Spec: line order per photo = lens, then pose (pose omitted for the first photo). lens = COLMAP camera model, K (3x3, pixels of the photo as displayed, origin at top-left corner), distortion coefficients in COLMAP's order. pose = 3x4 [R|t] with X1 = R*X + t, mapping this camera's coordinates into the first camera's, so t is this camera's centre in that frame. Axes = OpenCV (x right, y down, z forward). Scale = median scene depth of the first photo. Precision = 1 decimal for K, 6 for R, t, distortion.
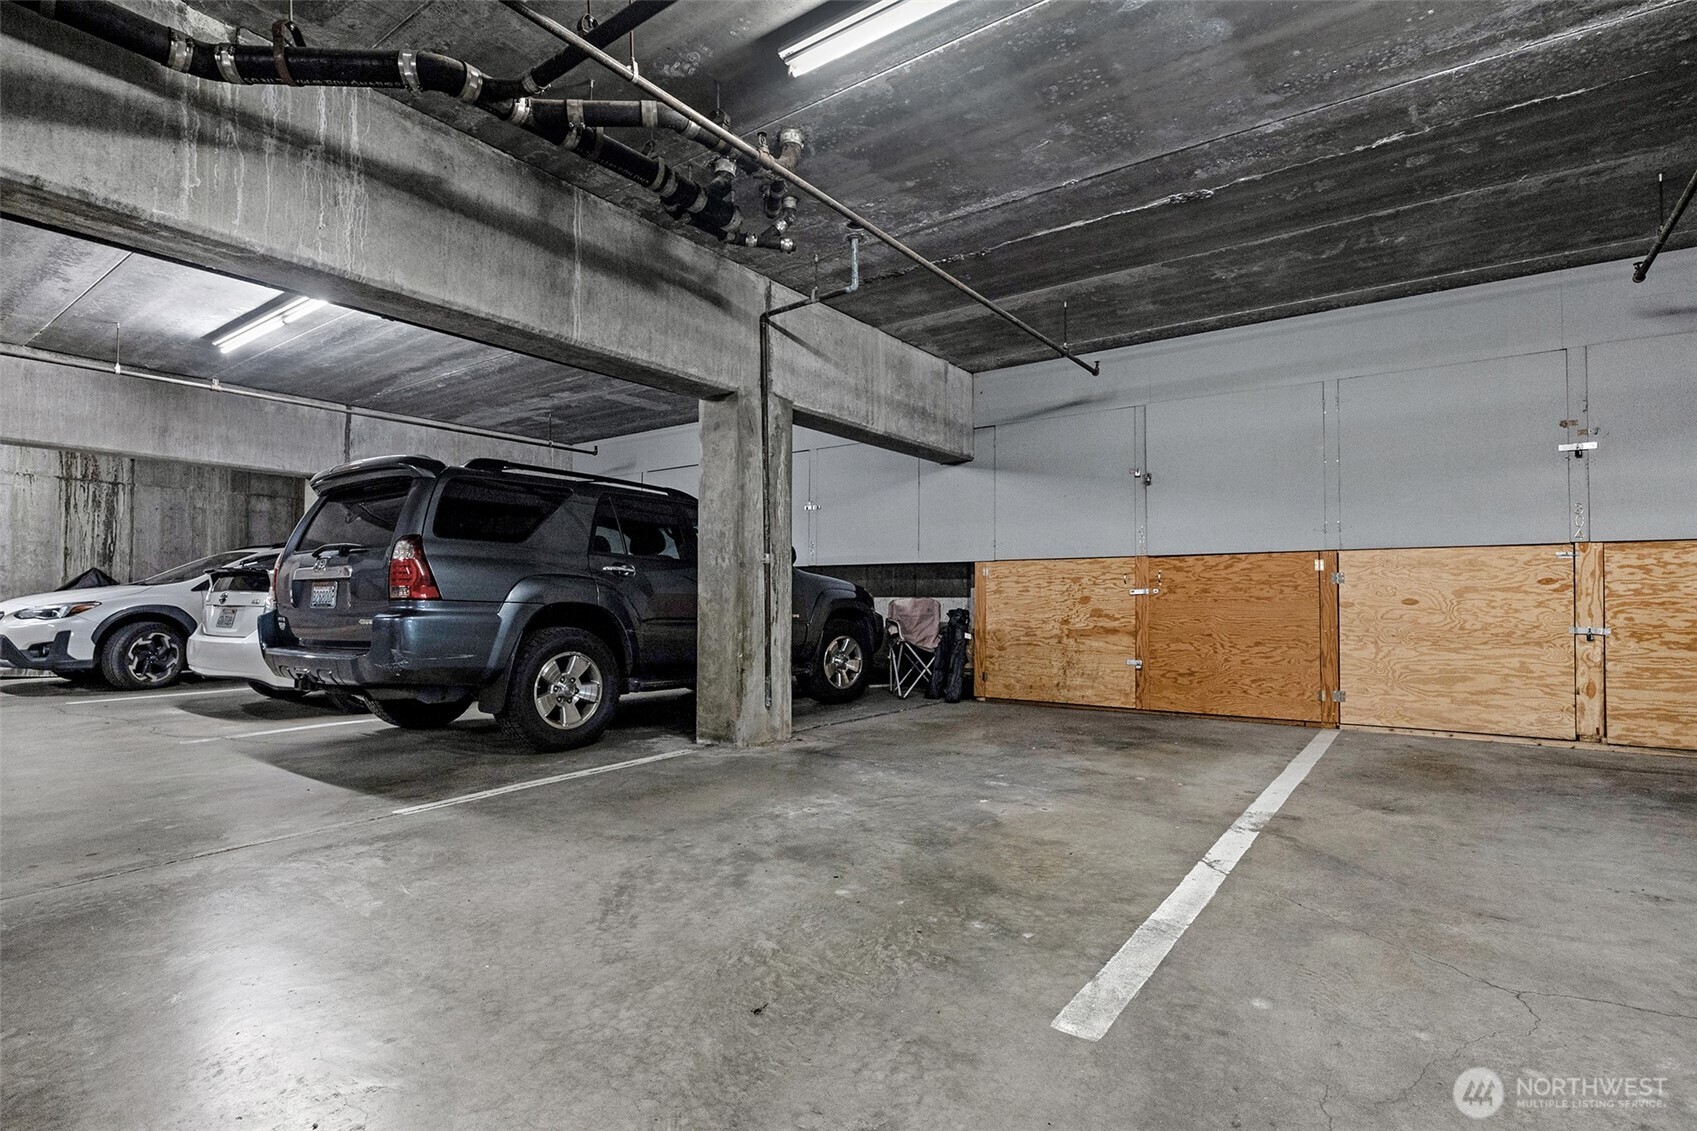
lens RADIAL K [[833.2, 0, 848.0], [0, 833.2, 593.3], [0, 0, 1]] dist [-0.000903, -0.000129]
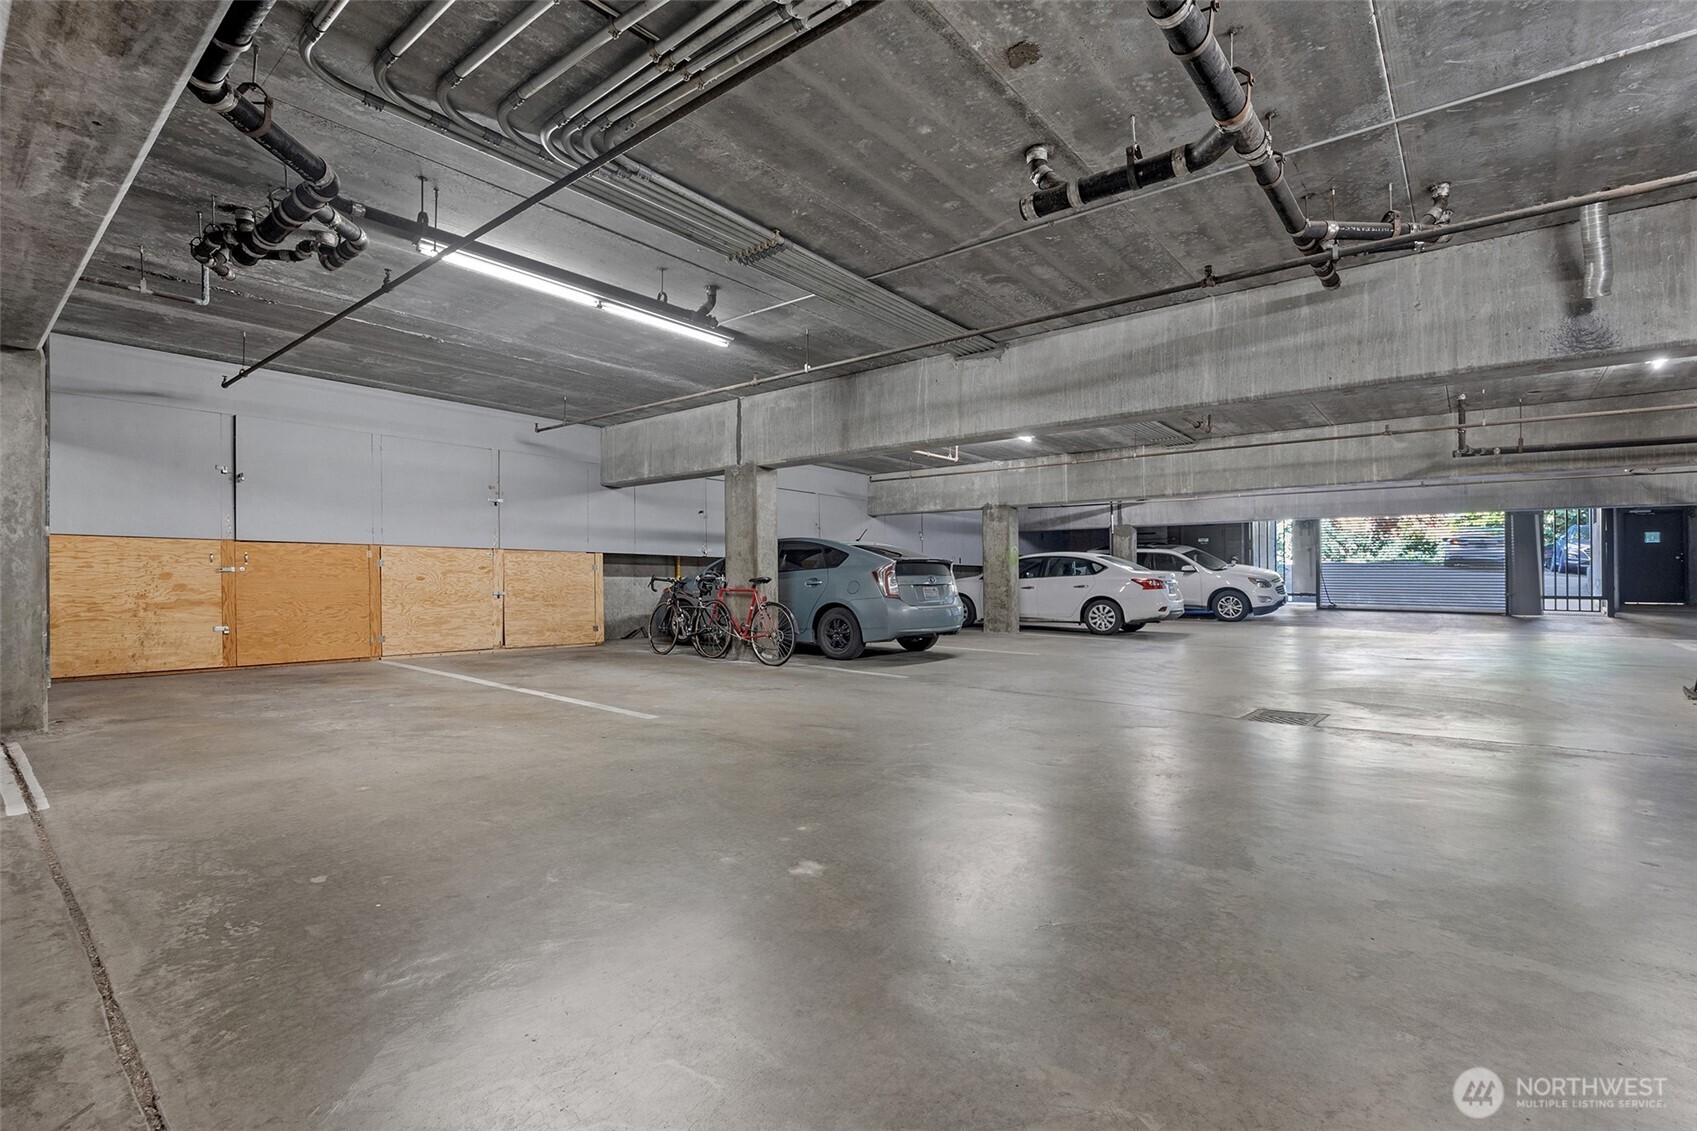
lens RADIAL K [[765.1, 0, 848.7], [0, 765.1, 574.9], [0, 0, 1]] dist [-0.000063, -0.000004]
pose [[0.060915, 0.006099, 0.998124, -0.712972], [-0.012840, 0.999903, -0.005326, 0.000359], [-0.998060, -0.012491, 0.060988, 0.037493]]
